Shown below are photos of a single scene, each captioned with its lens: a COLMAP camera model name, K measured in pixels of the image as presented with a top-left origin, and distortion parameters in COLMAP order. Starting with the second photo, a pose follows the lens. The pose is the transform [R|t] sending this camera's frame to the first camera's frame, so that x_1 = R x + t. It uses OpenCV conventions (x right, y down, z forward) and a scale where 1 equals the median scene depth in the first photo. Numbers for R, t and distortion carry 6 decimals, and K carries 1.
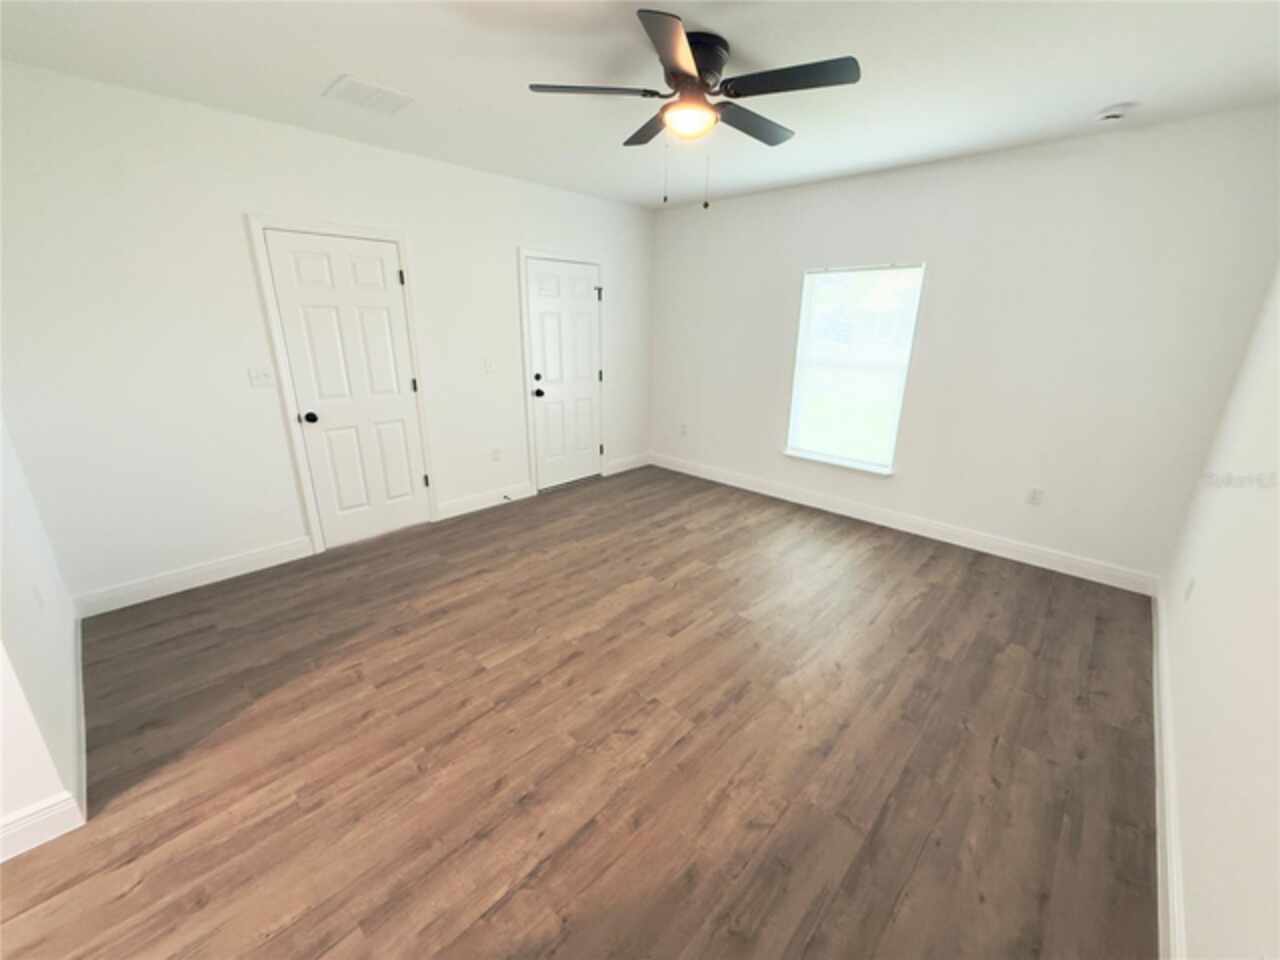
lens RADIAL K [[508.4, 0, 636.3], [0, 508.4, 484.2], [0, 0, 1]] dist [-0.000785, 0.000303]
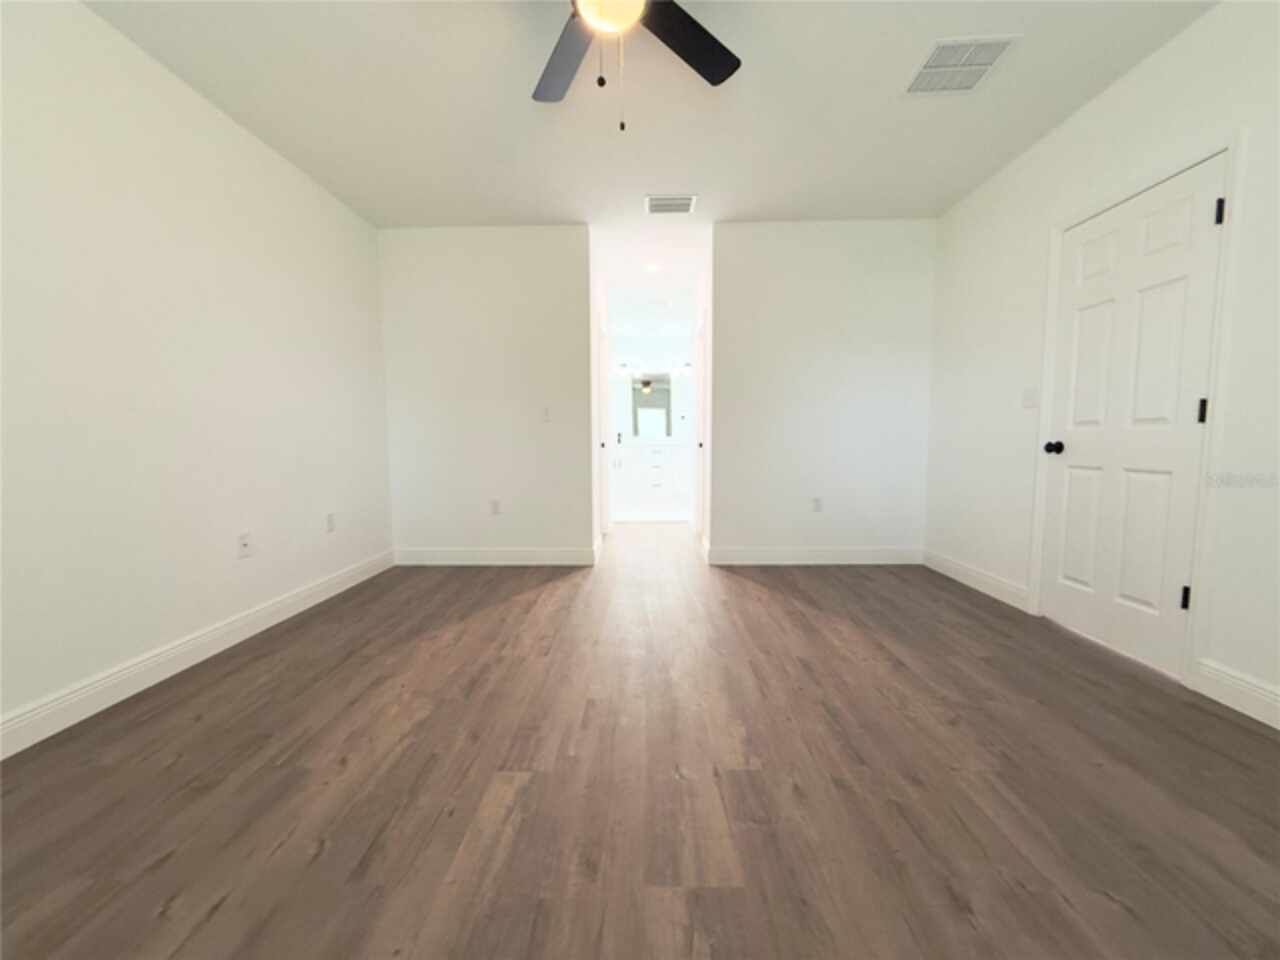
lens RADIAL K [[514.6, 0, 638.0], [0, 514.6, 480.8], [0, 0, 1]] dist [0.000327, 0.000005]
pose [[-0.738834, 0.048925, -0.672109, 0.565404], [-0.209497, 0.931266, 0.298085, -0.262504], [0.640496, 0.361041, -0.677801, 1.619029]]
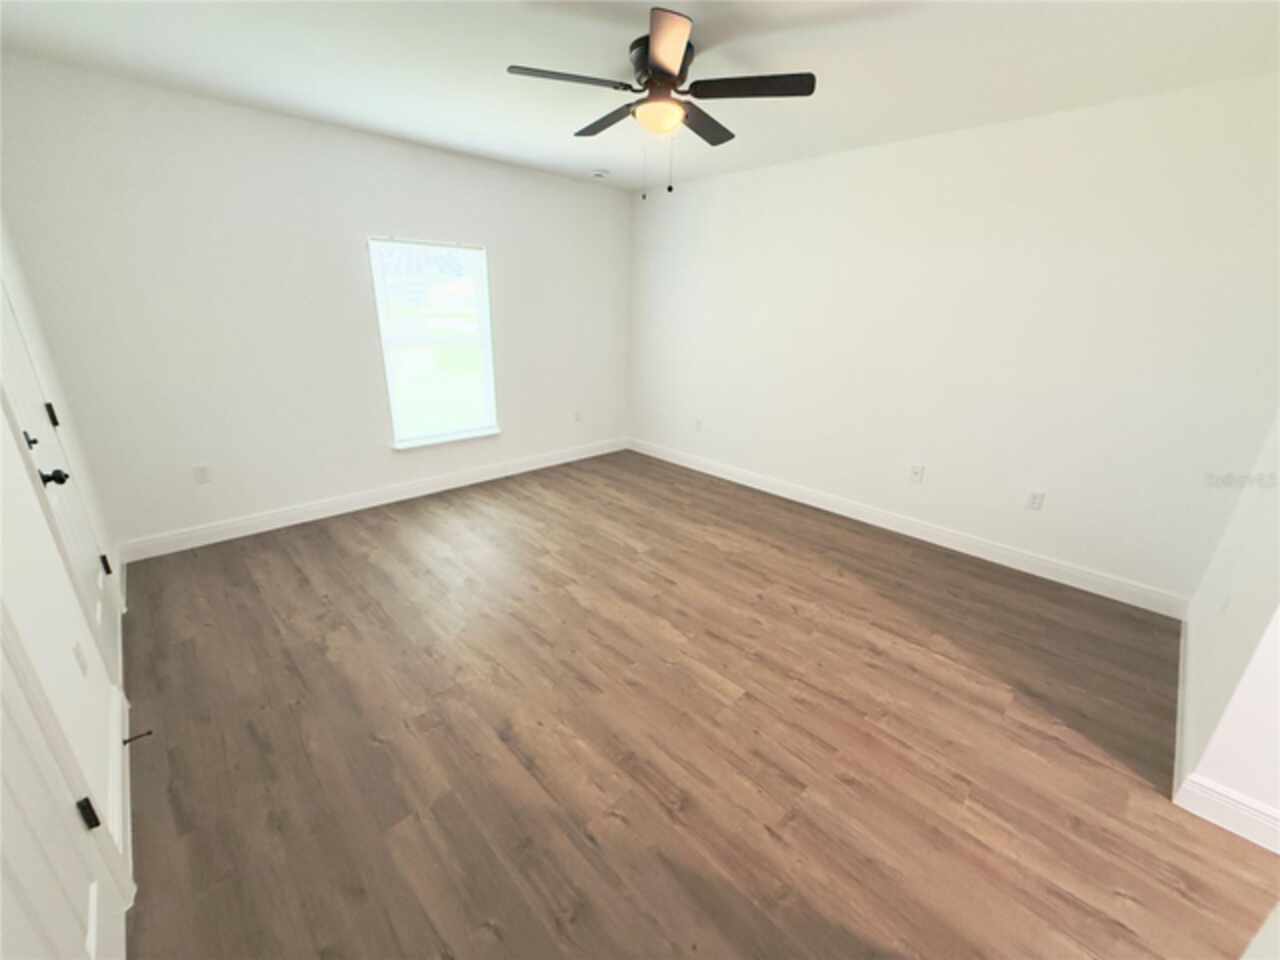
lens RADIAL K [[514.6, 0, 638.0], [0, 514.6, 480.8], [0, 0, 1]] dist [0.000327, 0.000005]
pose [[0.041004, -0.336492, 0.940793, -1.064224], [0.283165, 0.906894, 0.312025, -0.332699], [-0.958194, 0.253606, 0.132469, 0.981240]]
